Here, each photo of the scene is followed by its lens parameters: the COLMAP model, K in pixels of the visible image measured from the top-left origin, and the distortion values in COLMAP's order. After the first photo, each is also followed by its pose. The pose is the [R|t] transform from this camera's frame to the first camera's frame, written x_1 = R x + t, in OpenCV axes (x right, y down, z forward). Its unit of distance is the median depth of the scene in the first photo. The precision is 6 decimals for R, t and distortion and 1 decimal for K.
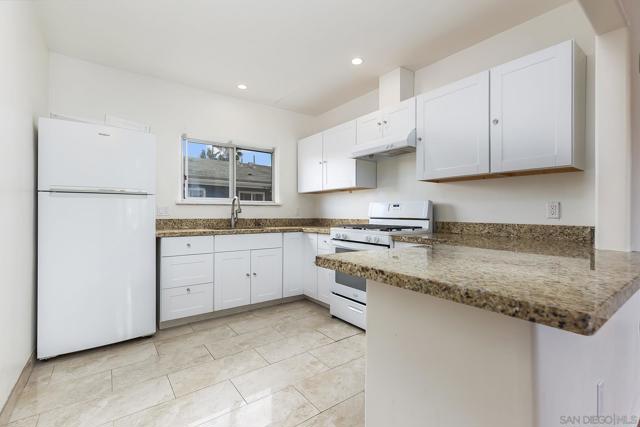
lens RADIAL K [[284.6, 0, 320.6], [0, 284.6, 208.5], [0, 0, 1]] dist [0.002164, 0.000521]
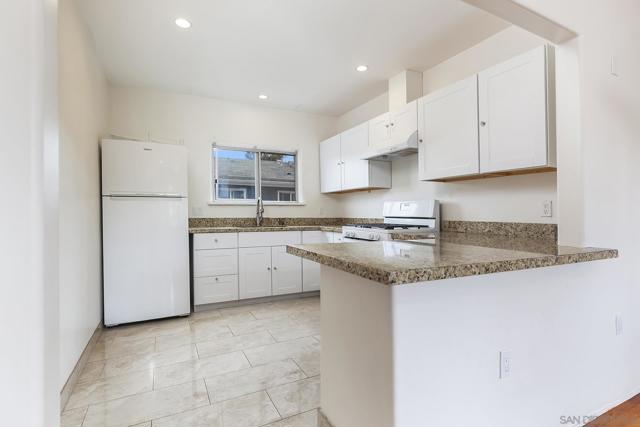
lens RADIAL K [[308.1, 0, 320.0], [0, 308.1, 213.5], [0, 0, 1]] dist [-0.000717, -0.000083]
pose [[0.985757, -0.002334, -0.168162, 0.158249], [0.005525, 0.999813, 0.018509, -0.001619], [0.168087, -0.019175, 0.985586, -0.154381]]
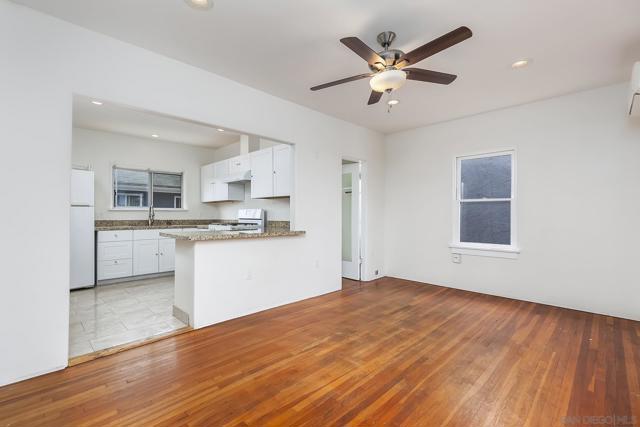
lens RADIAL K [[284.6, 0, 320.6], [0, 284.6, 208.5], [0, 0, 1]] dist [0.002164, 0.000521]
pose [[0.988677, -0.000303, 0.150056, 0.476877], [0.001303, 0.999978, -0.006570, -0.018156], [-0.150051, 0.006691, 0.988656, -0.842540]]
